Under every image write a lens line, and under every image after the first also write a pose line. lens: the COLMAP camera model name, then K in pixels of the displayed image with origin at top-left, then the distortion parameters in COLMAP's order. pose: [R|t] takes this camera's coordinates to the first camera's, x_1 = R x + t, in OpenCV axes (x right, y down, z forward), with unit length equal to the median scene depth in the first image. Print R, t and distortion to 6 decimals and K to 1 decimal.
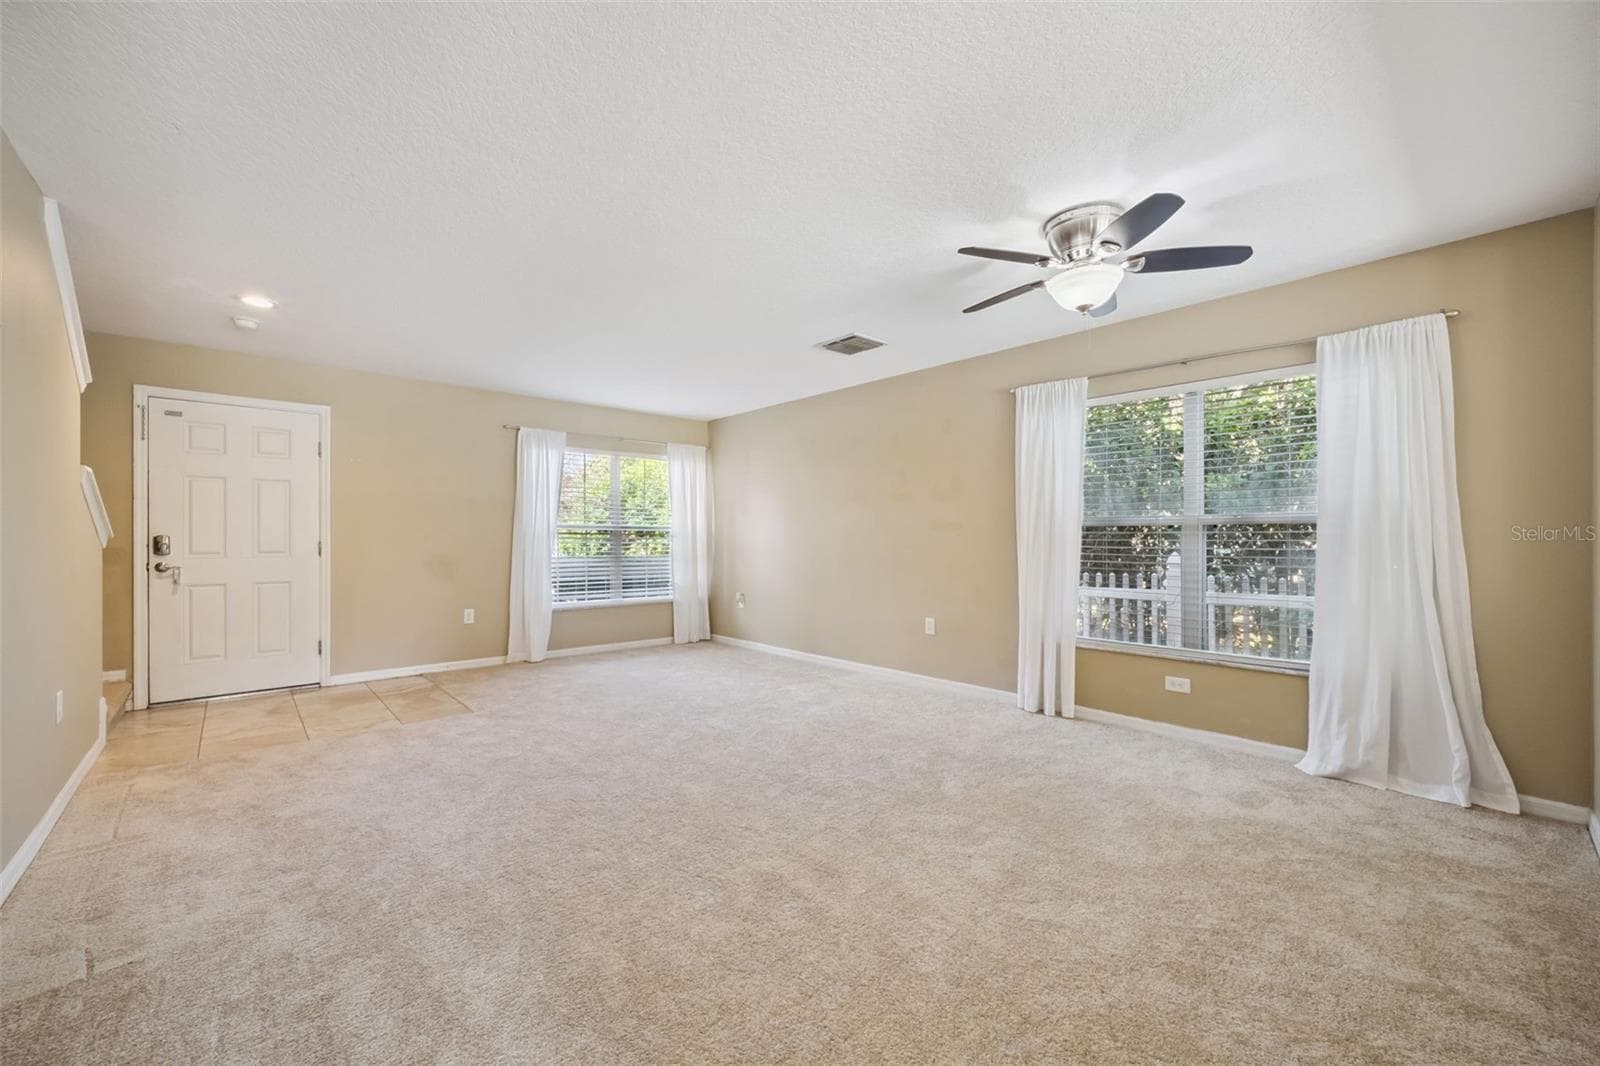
lens RADIAL K [[641.4, 0, 788.8], [0, 641.4, 538.2], [0, 0, 1]] dist [-0.008607, 0.008823]
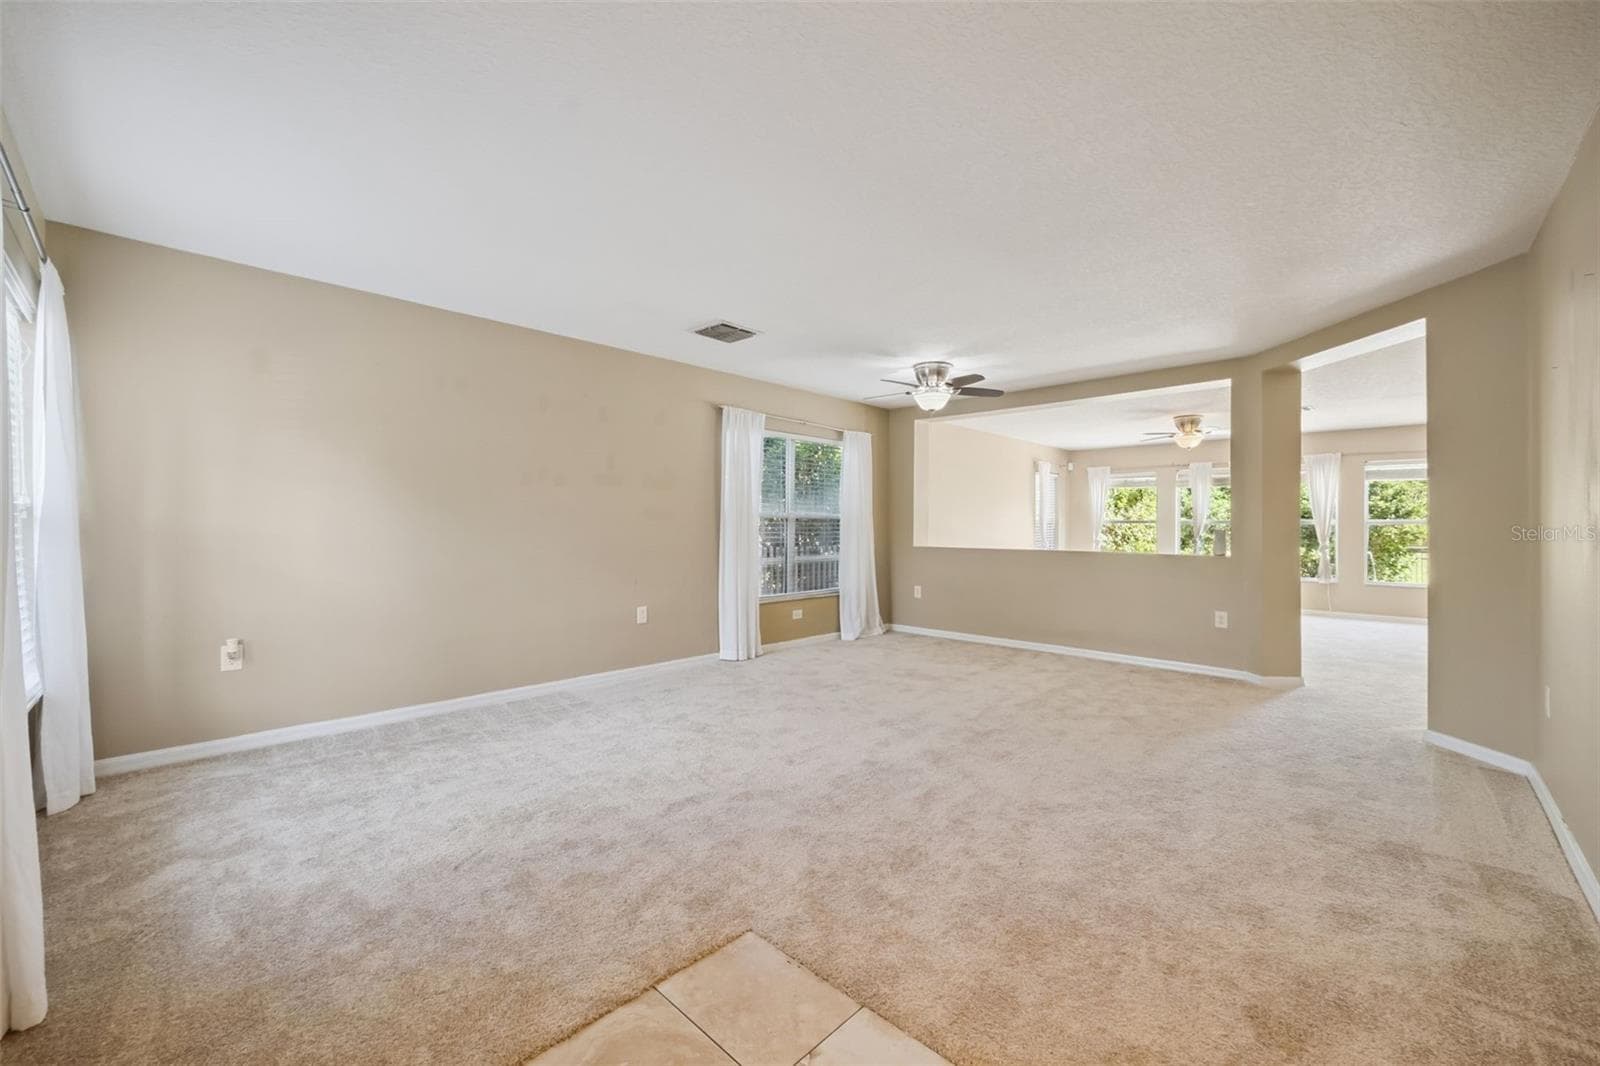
lens RADIAL K [[637.8, 0, 792.6], [0, 637.8, 532.8], [0, 0, 1]] dist [-0.007147, 0.000127]
pose [[-0.074828, -0.003215, 0.997191, -1.015363], [0.000500, 0.999995, 0.003262, 0.008827], [-0.997196, 0.000742, -0.074826, 1.091340]]
